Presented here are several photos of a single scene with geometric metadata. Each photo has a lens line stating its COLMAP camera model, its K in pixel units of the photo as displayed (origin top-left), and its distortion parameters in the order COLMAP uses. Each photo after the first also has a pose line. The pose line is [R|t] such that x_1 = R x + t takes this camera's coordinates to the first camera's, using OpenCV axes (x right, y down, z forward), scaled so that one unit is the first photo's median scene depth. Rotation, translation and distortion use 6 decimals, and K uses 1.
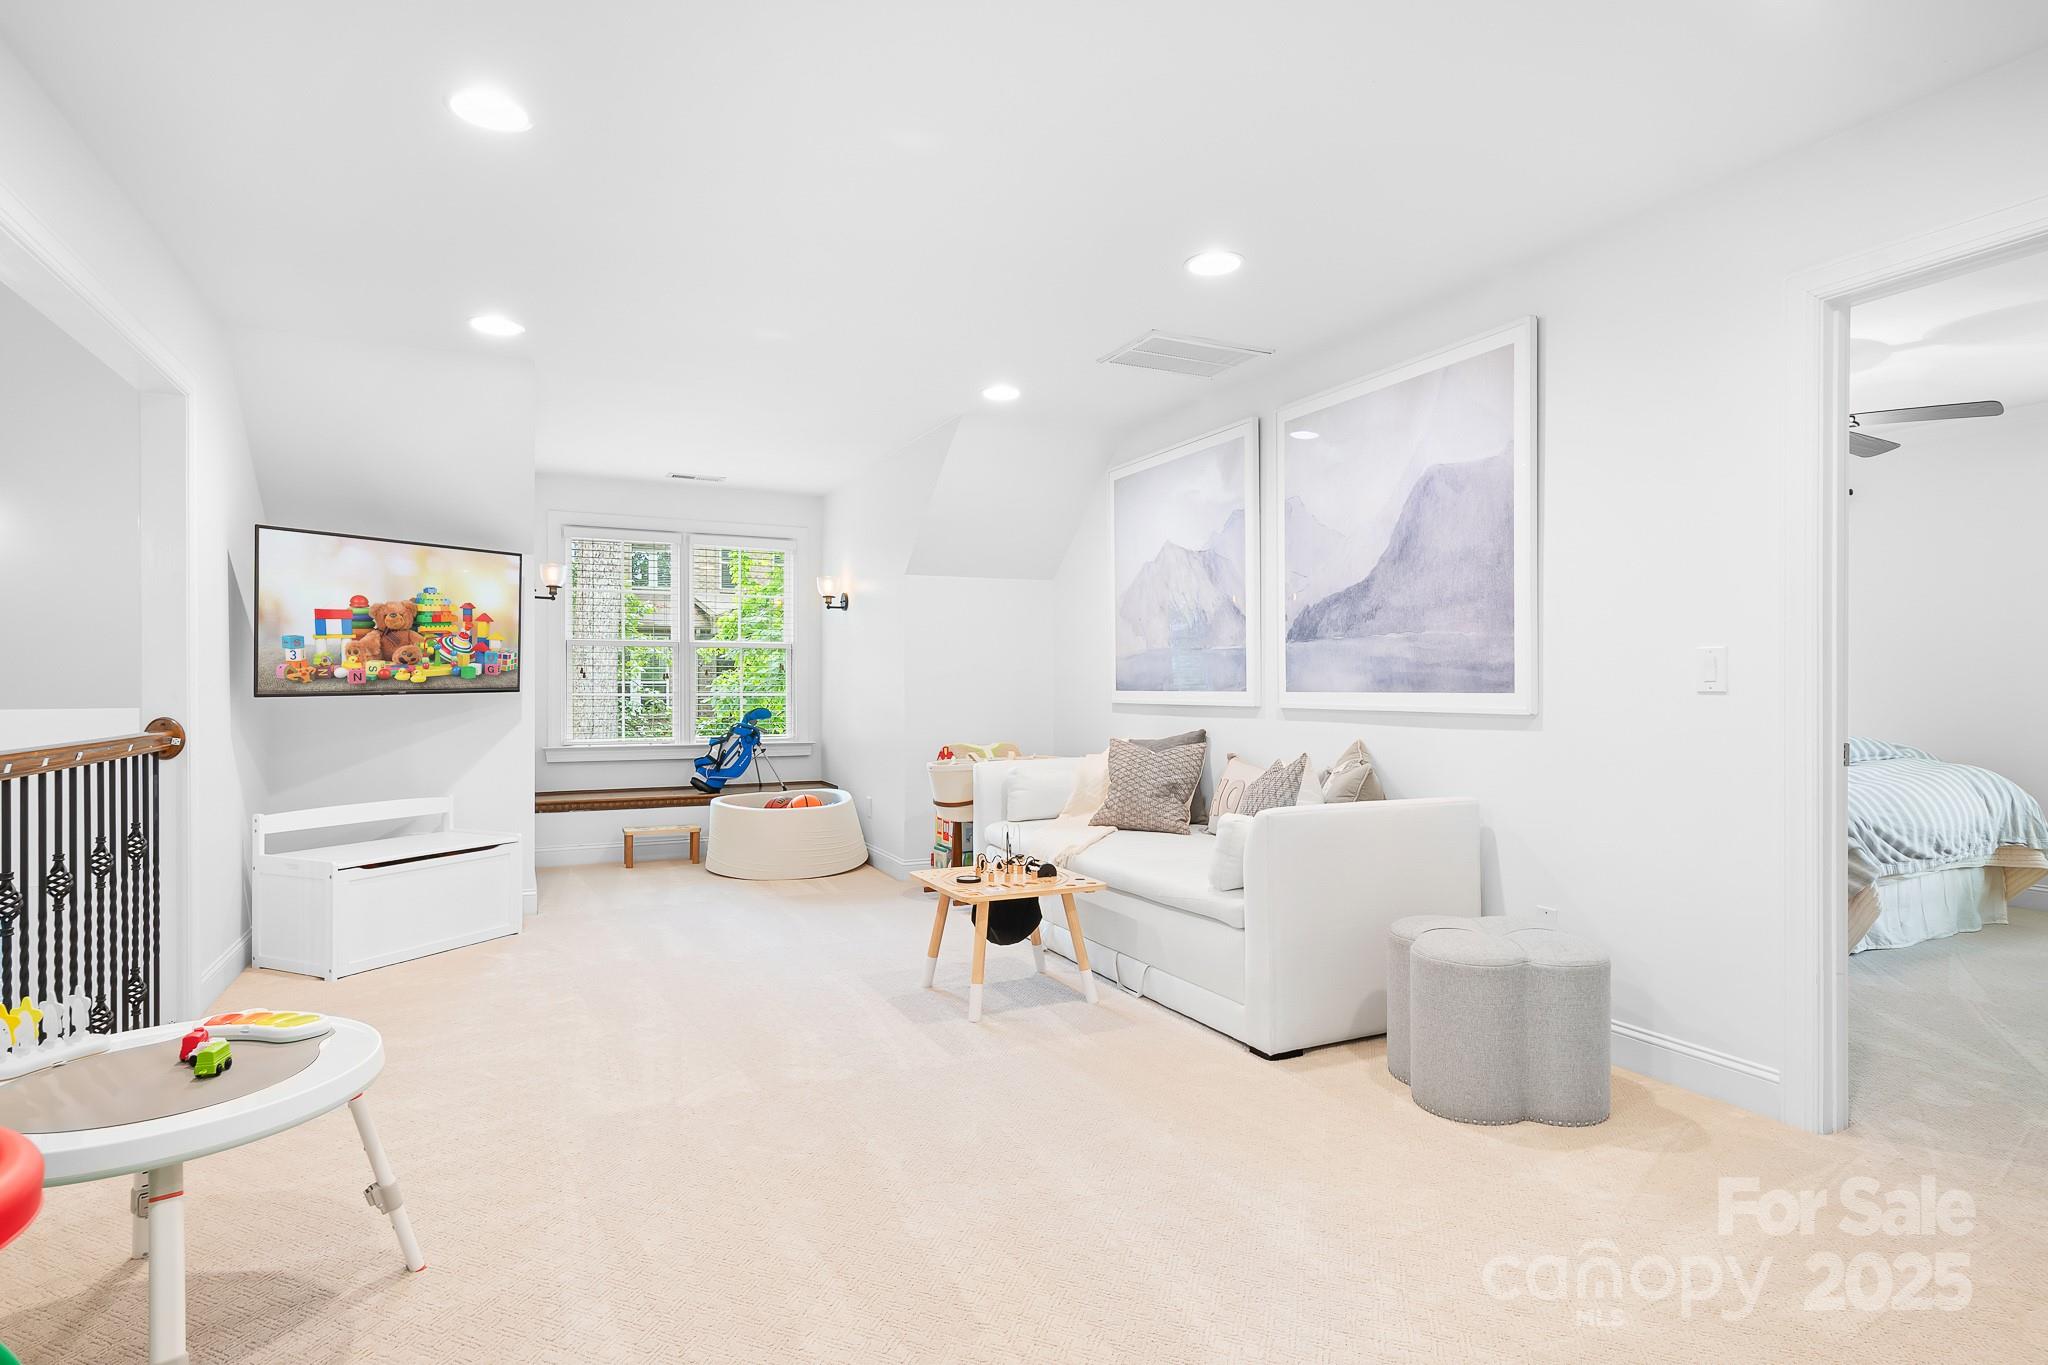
lens RADIAL K [[1066.4, 0, 1039.8], [0, 1066.4, 683.8], [0, 0, 1]] dist [0.012541, -0.001900]
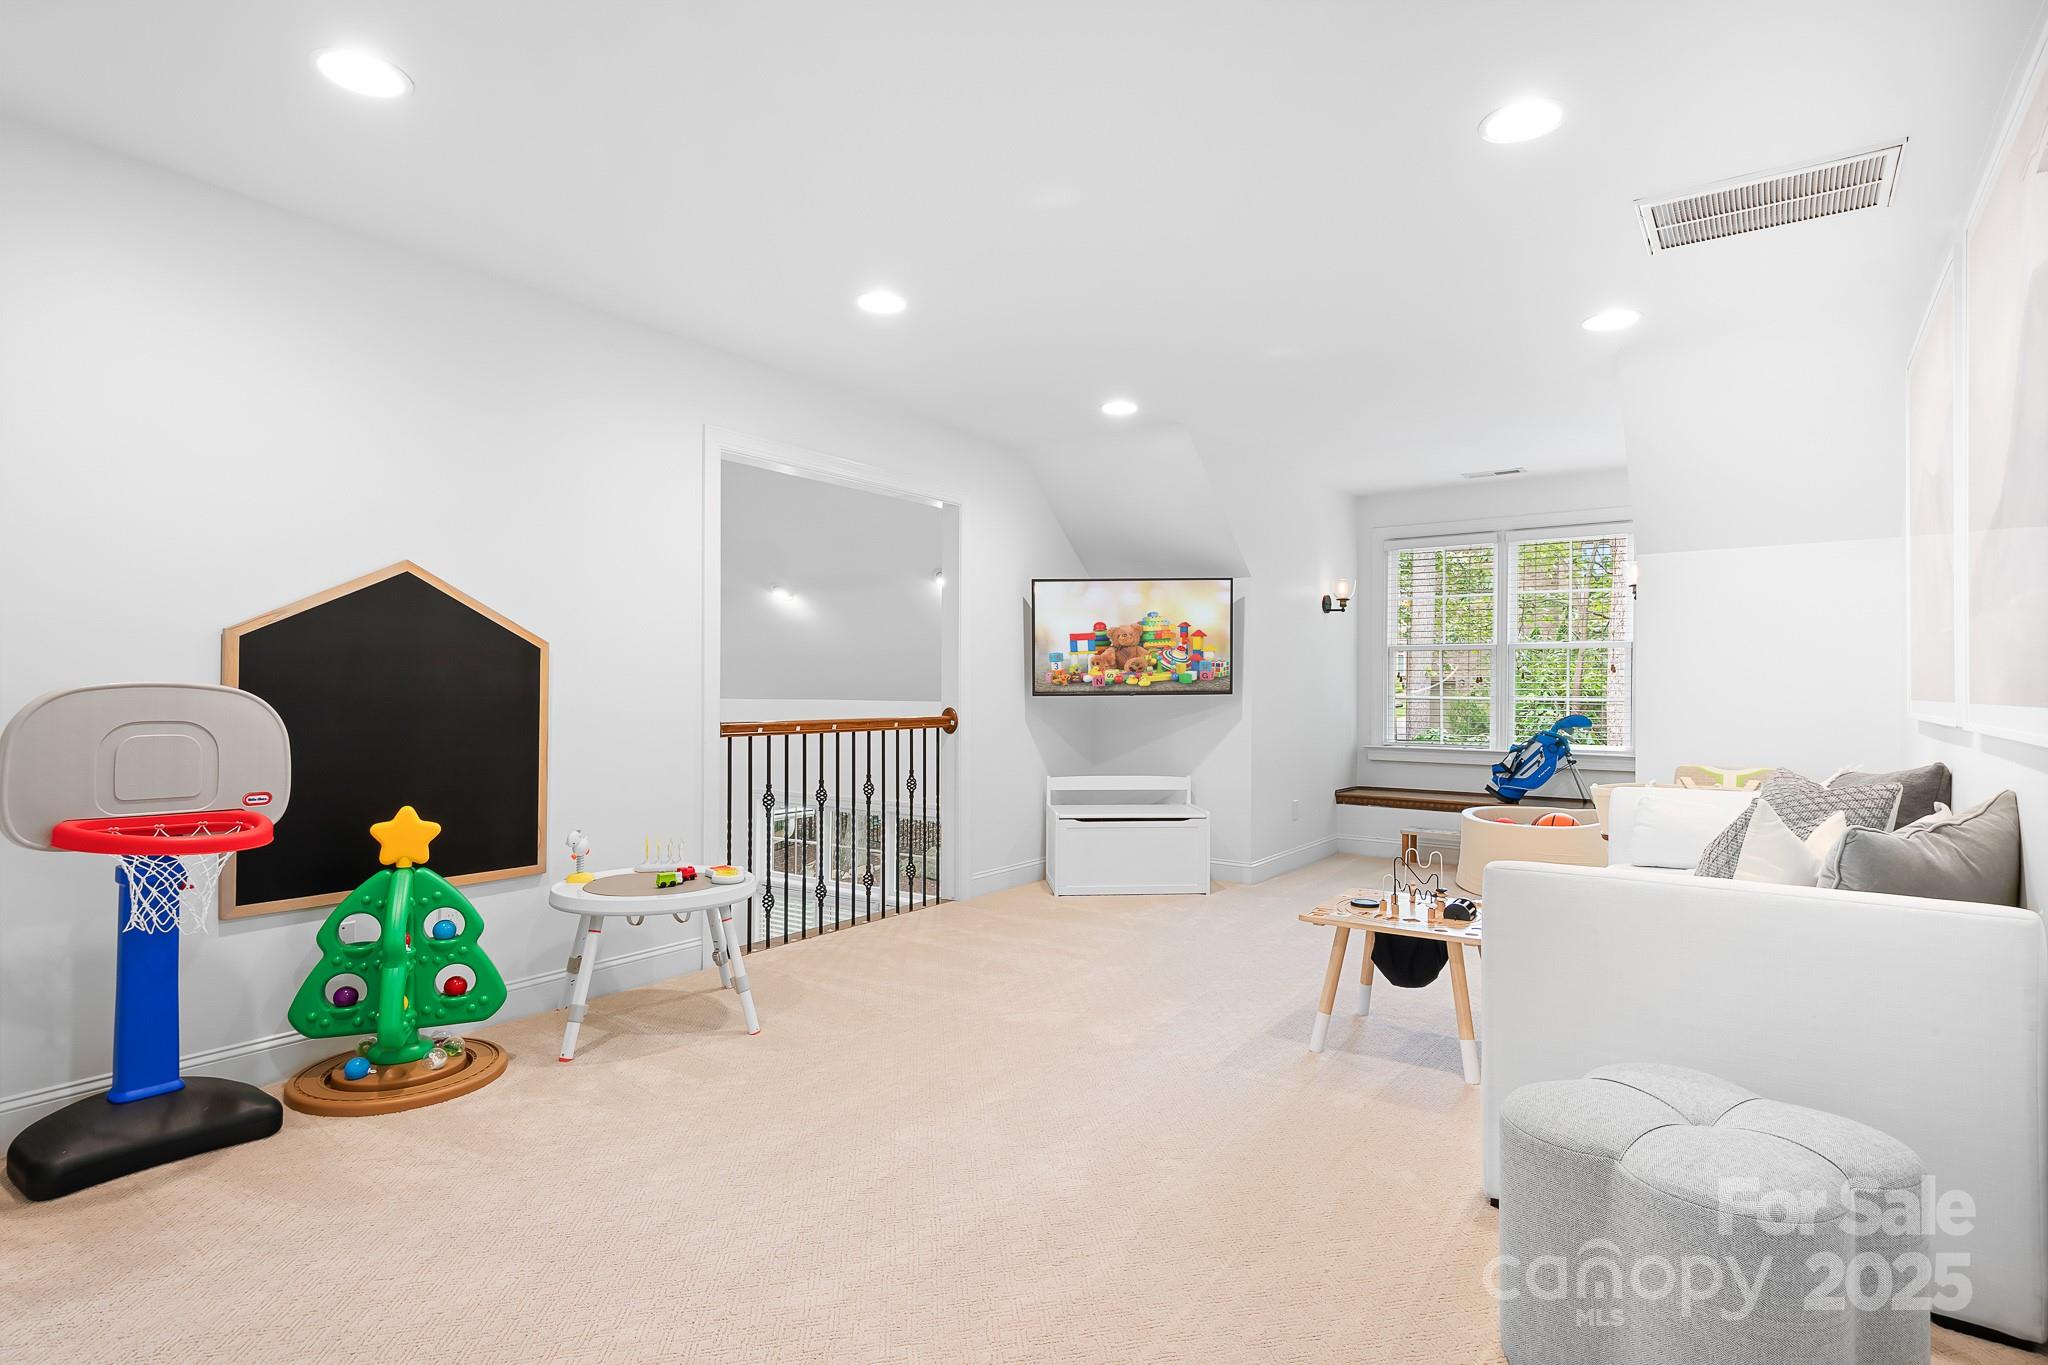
lens RADIAL K [[1066.4, 0, 1034.9], [0, 1066.4, 679.7], [0, 0, 1]] dist [0.012541, -0.001900]
pose [[0.481010, -0.003696, -0.876707, 0.482236], [-0.003312, 0.999976, -0.006033, -0.000515], [0.876709, 0.005805, 0.480986, 0.253937]]
